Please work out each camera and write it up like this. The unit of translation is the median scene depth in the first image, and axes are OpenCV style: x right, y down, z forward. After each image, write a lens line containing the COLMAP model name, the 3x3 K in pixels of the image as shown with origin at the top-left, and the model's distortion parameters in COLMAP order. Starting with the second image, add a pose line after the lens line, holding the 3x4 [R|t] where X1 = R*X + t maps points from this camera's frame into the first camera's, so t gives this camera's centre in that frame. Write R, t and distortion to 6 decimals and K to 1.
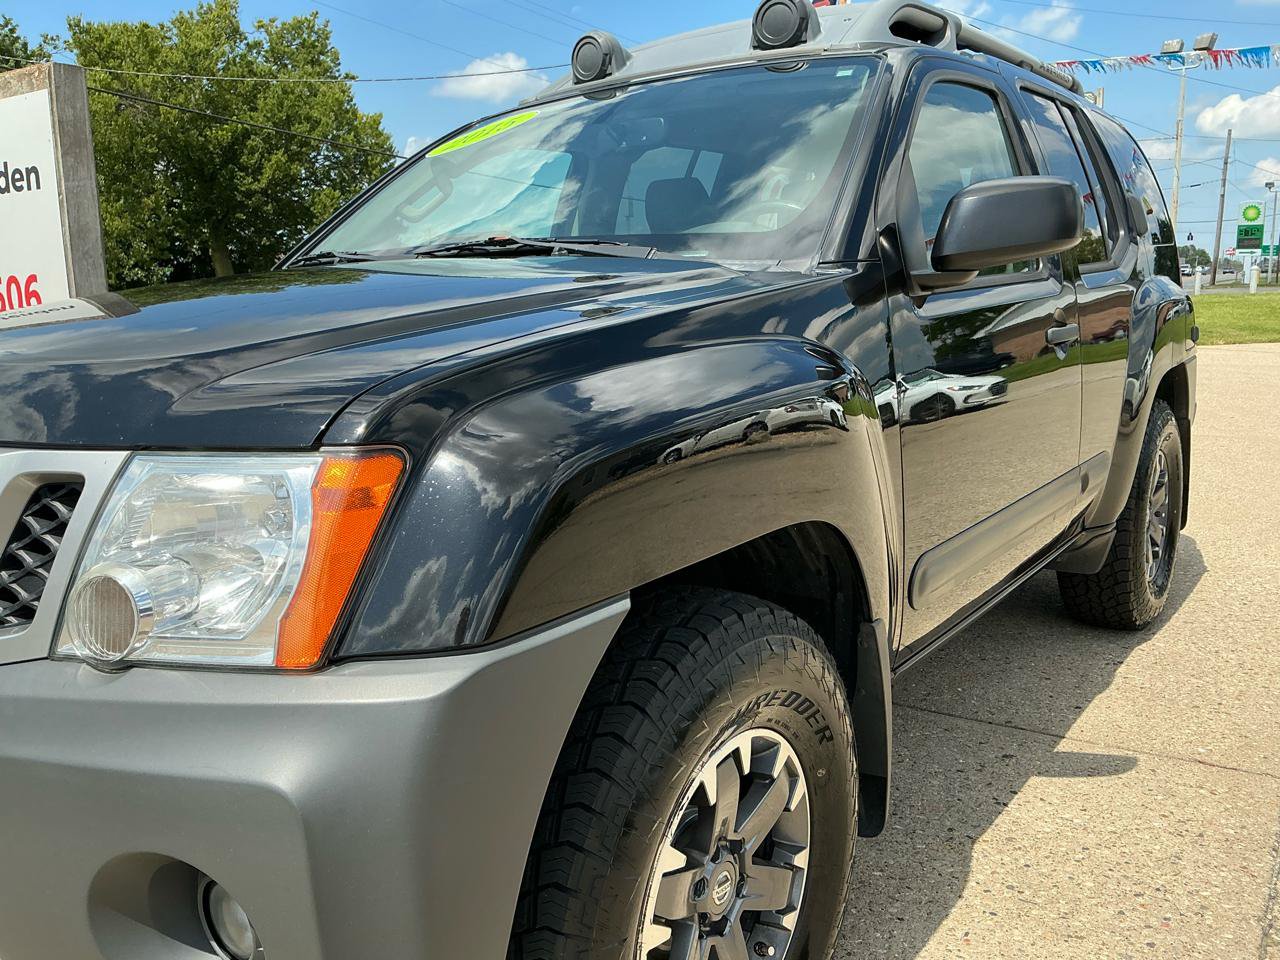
lens RADIAL K [[1079.1, 0, 640.0], [0, 1079.1, 480.0], [0, 0, 1]] dist [0.043358, -0.116192]
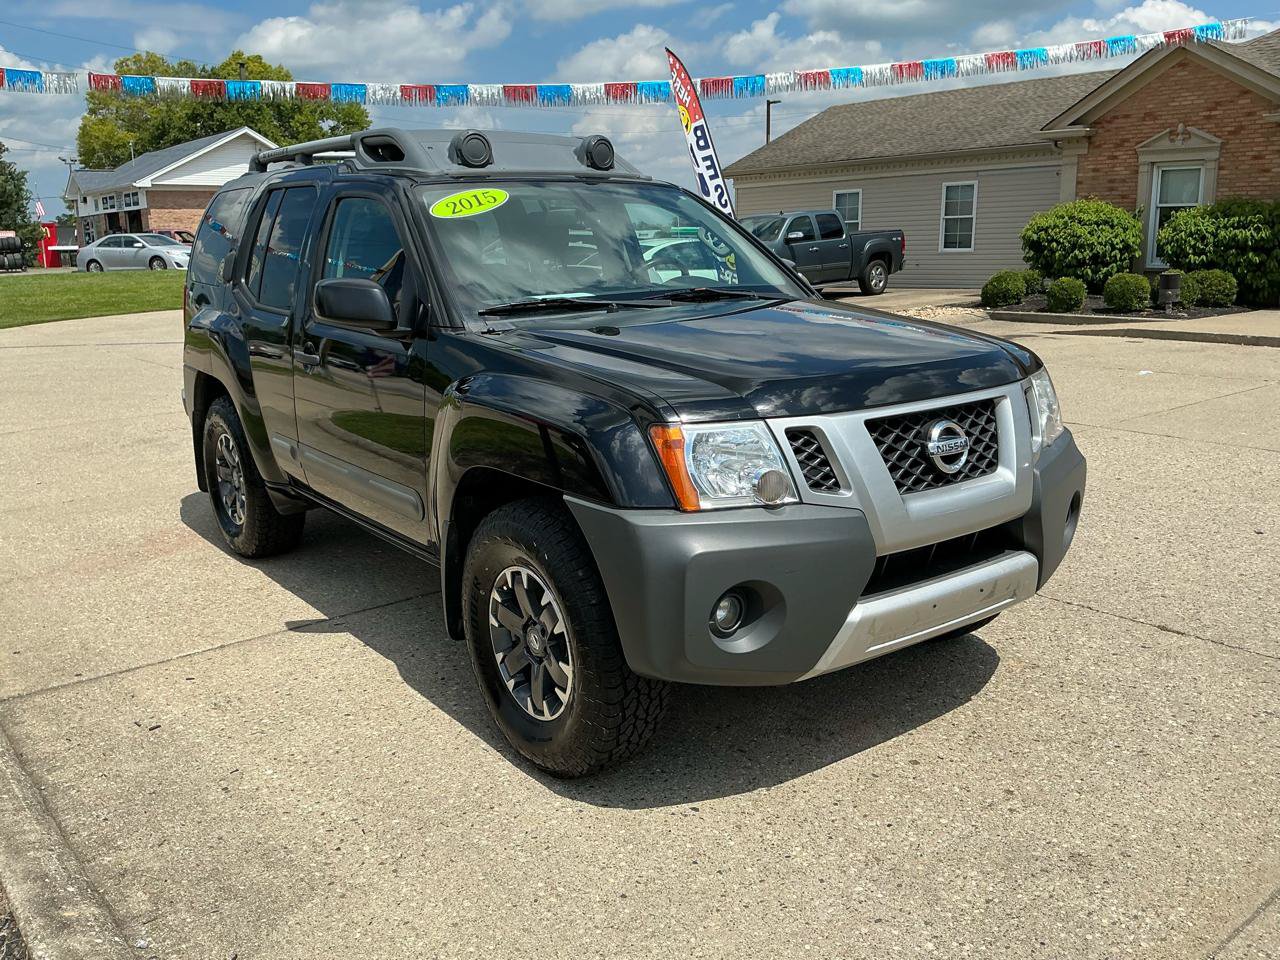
lens RADIAL K [[1060.0, 0, 643.3], [0, 1060.0, 456.7], [0, 0, 1]] dist [0.088991, -0.169403]
pose [[0.297378, -0.176493, 0.938305, -0.720981], [0.181261, 0.975329, 0.126009, -0.075068], [-0.937396, 0.132606, 0.322032, 0.217857]]
